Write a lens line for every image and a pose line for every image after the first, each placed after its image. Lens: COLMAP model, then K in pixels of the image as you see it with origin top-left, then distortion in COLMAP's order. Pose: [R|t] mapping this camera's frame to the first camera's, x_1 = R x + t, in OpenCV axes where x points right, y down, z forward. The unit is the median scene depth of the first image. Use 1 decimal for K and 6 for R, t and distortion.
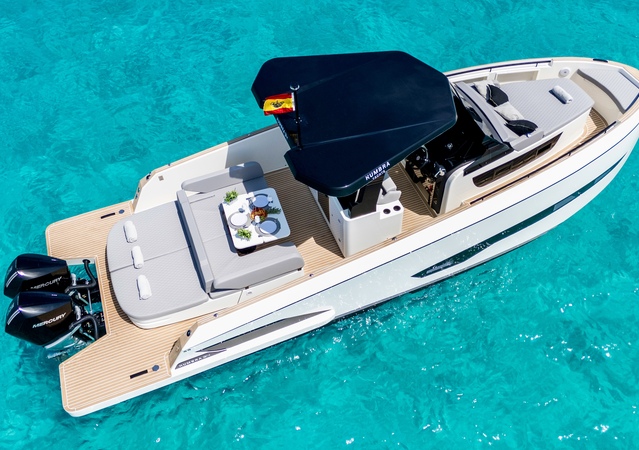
lens RADIAL K [[592.0, 0, 319.5], [0, 592.0, 225.0], [0, 0, 1]] dist [0.002268, 0.001098]
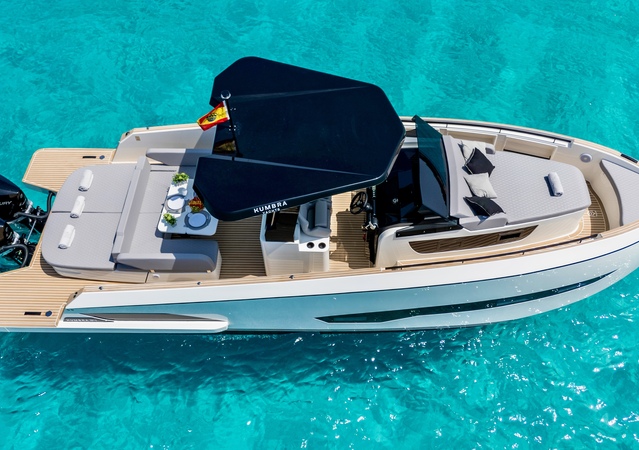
lens RADIAL K [[592.0, 0, 319.5], [0, 592.0, 225.0], [0, 0, 1]] dist [0.002268, 0.001098]
pose [[0.922534, 0.326751, -0.205341, 0.311433], [-0.313123, 0.944784, 0.096633, -0.149970], [0.225578, -0.024850, 0.973908, 0.079154]]
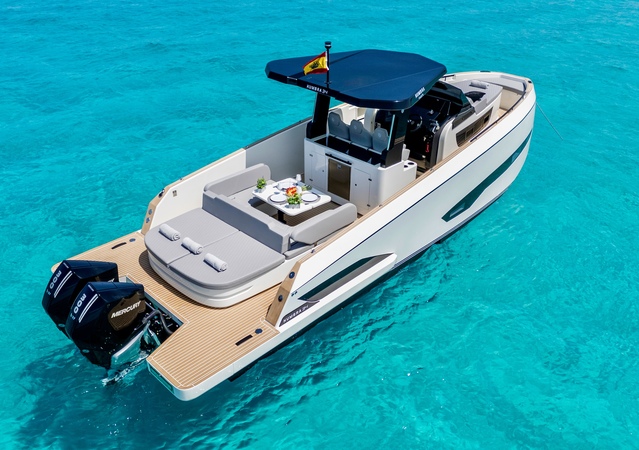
lens RADIAL K [[592.0, 0, 319.5], [0, 592.0, 225.0], [0, 0, 1]] dist [0.002268, 0.001098]
pose [[0.912281, -0.166556, 0.374170, -0.471040], [0.289113, 0.908980, -0.300283, 0.367418], [-0.290099, 0.382119, 0.877398, 0.103577]]
